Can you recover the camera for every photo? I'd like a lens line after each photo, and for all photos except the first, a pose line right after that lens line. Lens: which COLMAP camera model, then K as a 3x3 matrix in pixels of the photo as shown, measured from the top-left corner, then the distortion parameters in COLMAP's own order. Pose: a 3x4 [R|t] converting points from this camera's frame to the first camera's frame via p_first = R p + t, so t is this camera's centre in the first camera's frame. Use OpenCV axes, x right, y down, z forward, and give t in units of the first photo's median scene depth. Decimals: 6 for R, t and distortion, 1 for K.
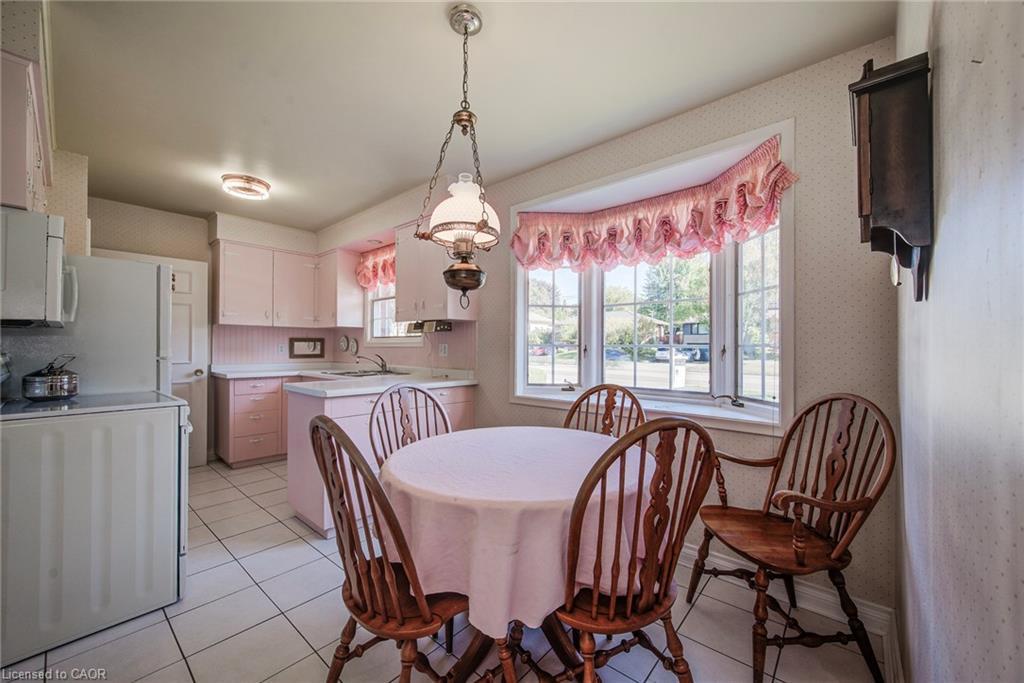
lens RADIAL K [[417.6, 0, 512.0], [0, 417.6, 341.5], [0, 0, 1]] dist [0.000185, -0.000068]
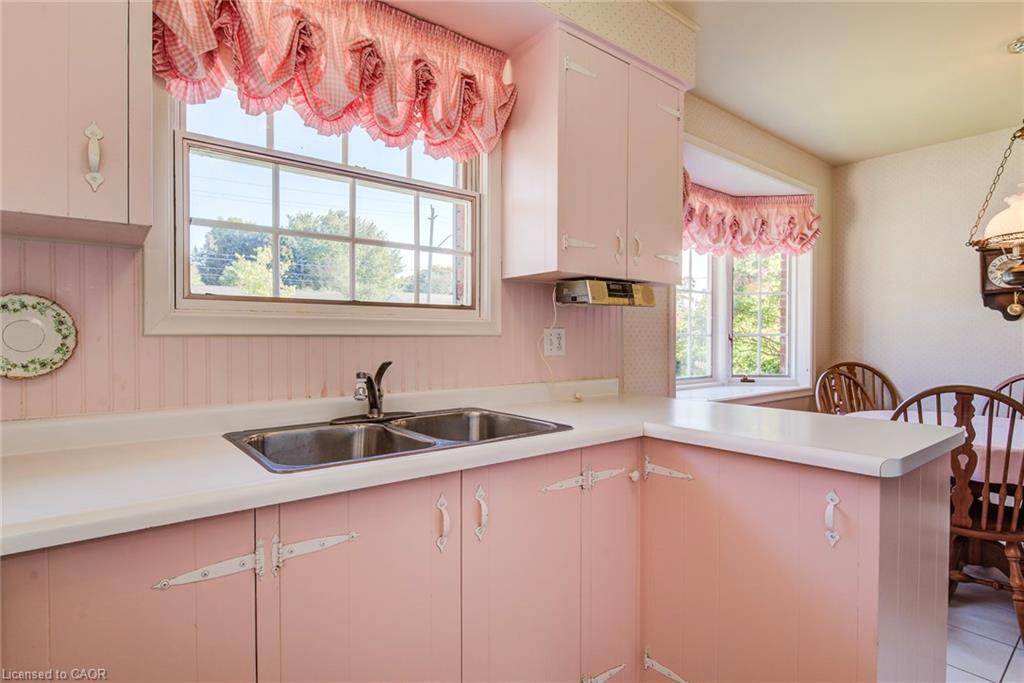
lens RADIAL K [[517.1, 0, 512.1], [0, 517.1, 344.5], [0, 0, 1]] dist [-0.000766, -0.000674]
pose [[0.181668, -0.013499, 0.983267, -1.057214], [-0.012049, 0.999800, 0.015952, 0.020081], [-0.983286, -0.014745, 0.181469, 1.328115]]
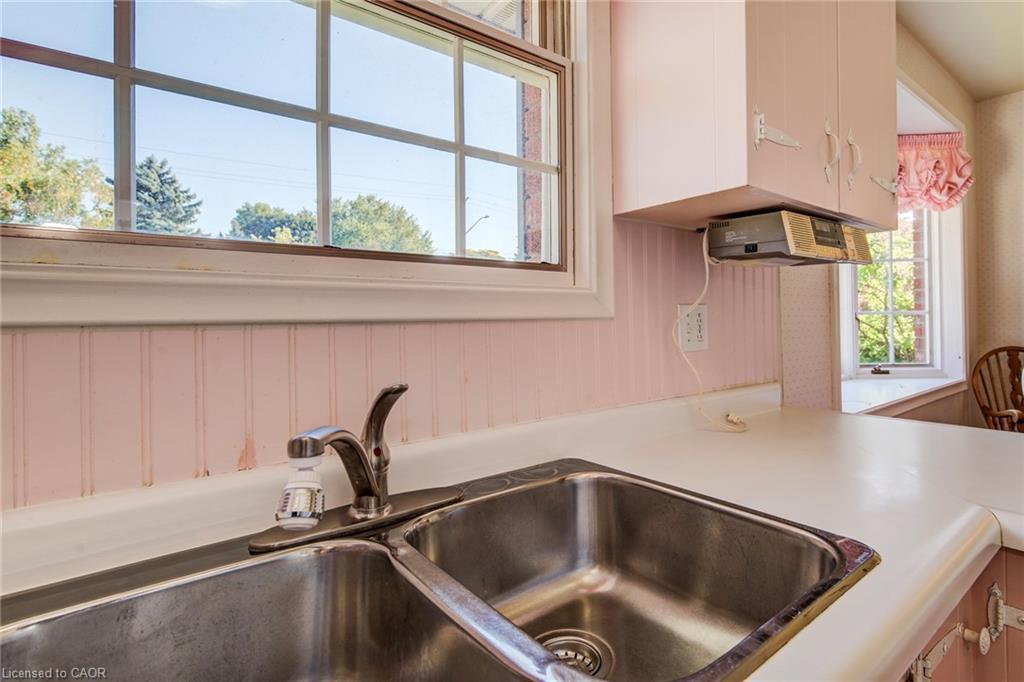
lens RADIAL K [[516.1, 0, 559.7], [0, 516.1, 317.3], [0, 0, 1]] dist [-0.002805, -0.000359]
pose [[0.152044, 0.004377, 0.988364, -0.728630], [0.002121, 0.999986, -0.004755, 0.020675], [-0.988372, 0.002819, 0.152032, 1.463337]]
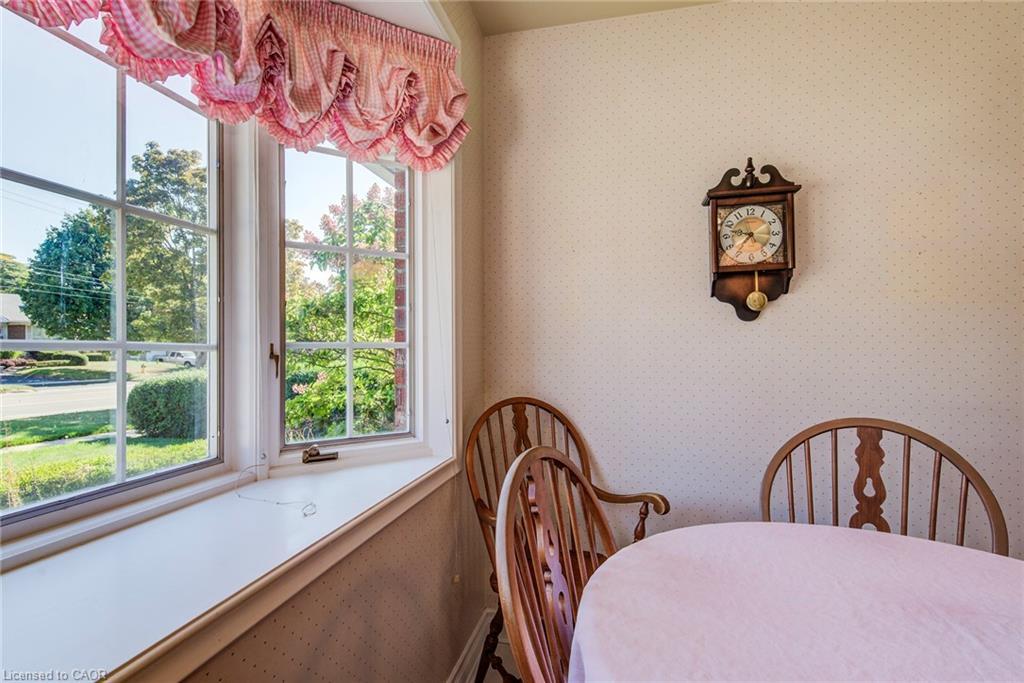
lens RADIAL K [[492.9, 0, 512.0], [0, 492.9, 341.5], [0, 0, 1]] dist [-0.001814, -0.000995]
pose [[-0.473288, 0.010056, 0.880850, -0.101550], [-0.006457, 0.999868, -0.014884, 0.010209], [-0.880884, -0.012733, -0.473161, 1.010652]]
